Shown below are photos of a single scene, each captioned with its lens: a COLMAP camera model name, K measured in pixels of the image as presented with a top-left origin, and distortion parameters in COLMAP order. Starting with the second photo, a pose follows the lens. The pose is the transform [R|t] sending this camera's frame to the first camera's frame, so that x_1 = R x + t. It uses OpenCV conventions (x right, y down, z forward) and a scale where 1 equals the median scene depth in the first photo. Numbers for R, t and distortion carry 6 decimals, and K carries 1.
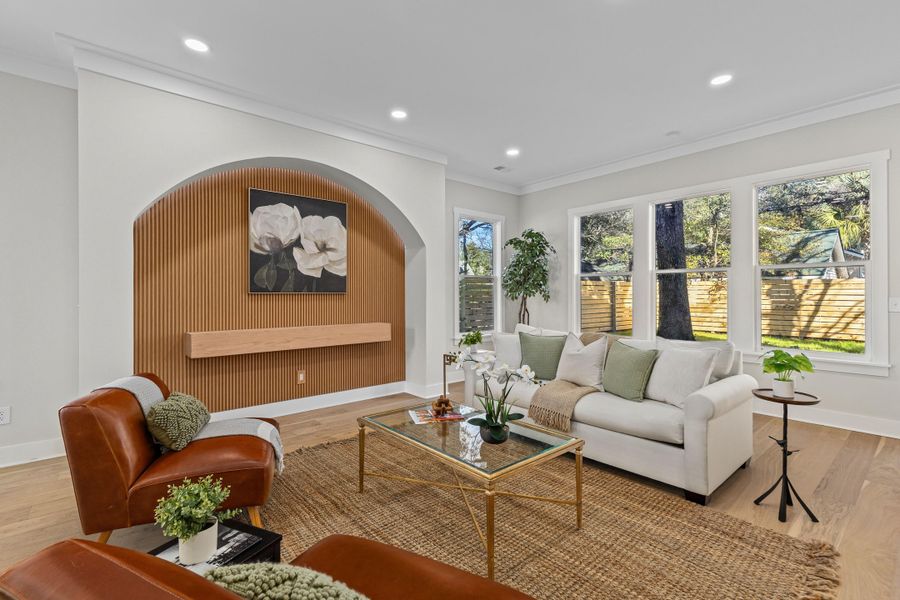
lens RADIAL K [[404.3, 0, 452.3], [0, 404.3, 295.1], [0, 0, 1]] dist [0.001464, 0.000007]
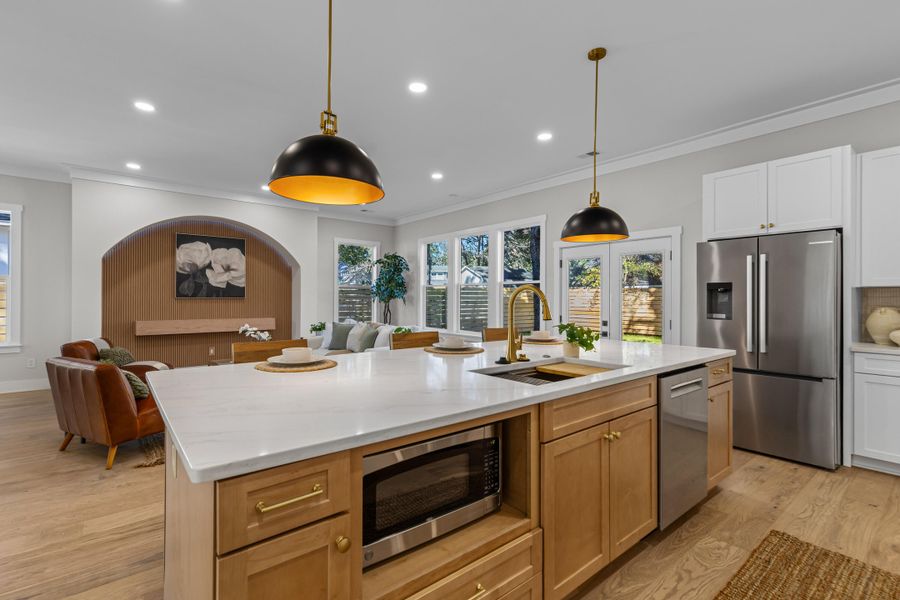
lens RADIAL K [[409.6, 0, 444.1], [0, 409.6, 299.5], [0, 0, 1]] dist [-0.000179, -0.000202]
pose [[0.999797, 0.005501, -0.019367, 0.555739], [-0.005491, 0.999985, 0.000535, -0.004188], [0.019370, -0.000429, 0.999812, -0.571166]]
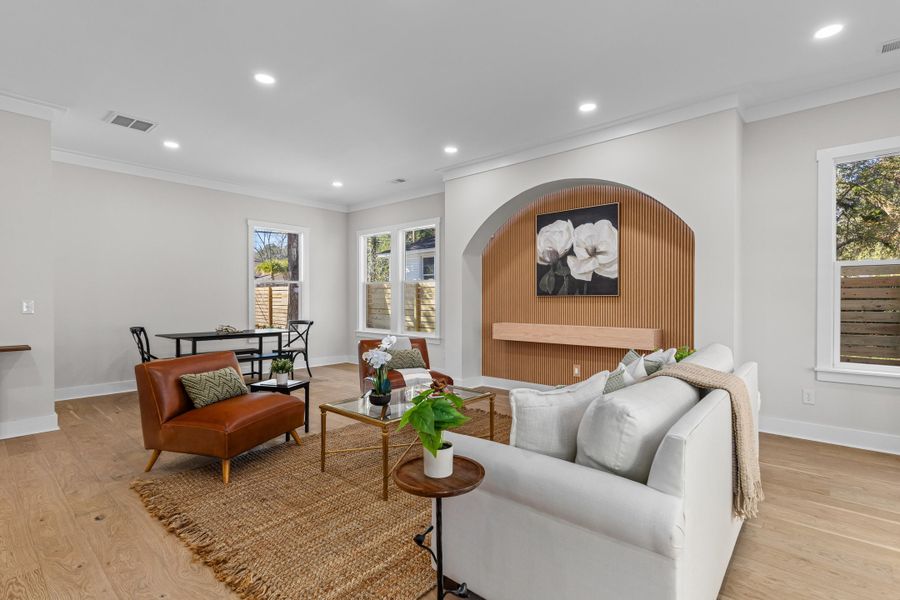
lens RADIAL K [[428.2, 0, 454.6], [0, 428.2, 300.9], [0, 0, 1]] dist [-0.001704, -0.000581]
pose [[0.145389, 0.006422, -0.989354, 0.744295], [0.001742, 0.999976, 0.006747, 0.000822], [0.989373, -0.002704, 0.145374, 0.491290]]
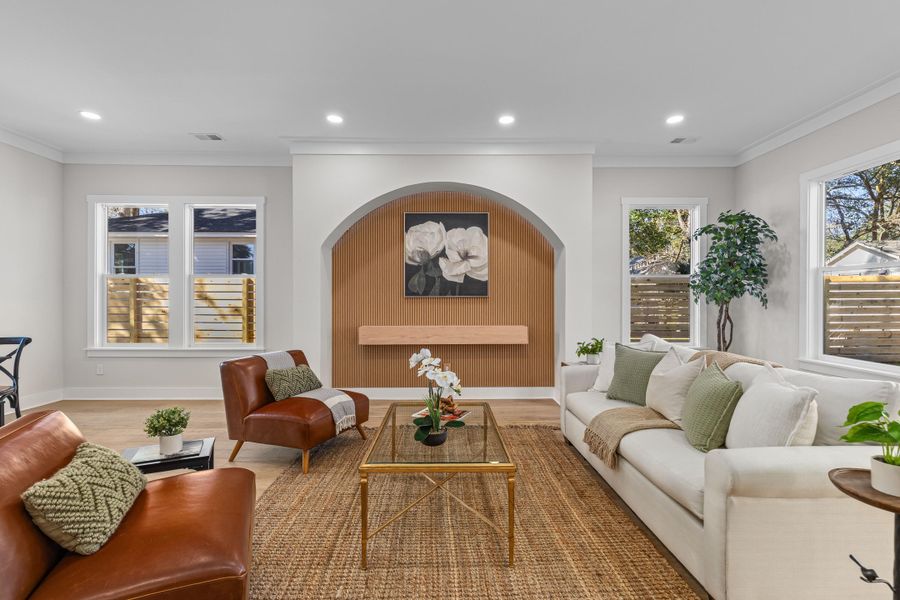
lens RADIAL K [[403.2, 0, 451.8], [0, 403.2, 299.8], [0, 0, 1]] dist [0.008747, -0.000519]
pose [[0.770258, 0.003531, -0.637723, 0.370597], [-0.001108, 0.999991, 0.004198, -0.000623], [0.637732, -0.002527, 0.770254, 0.118993]]
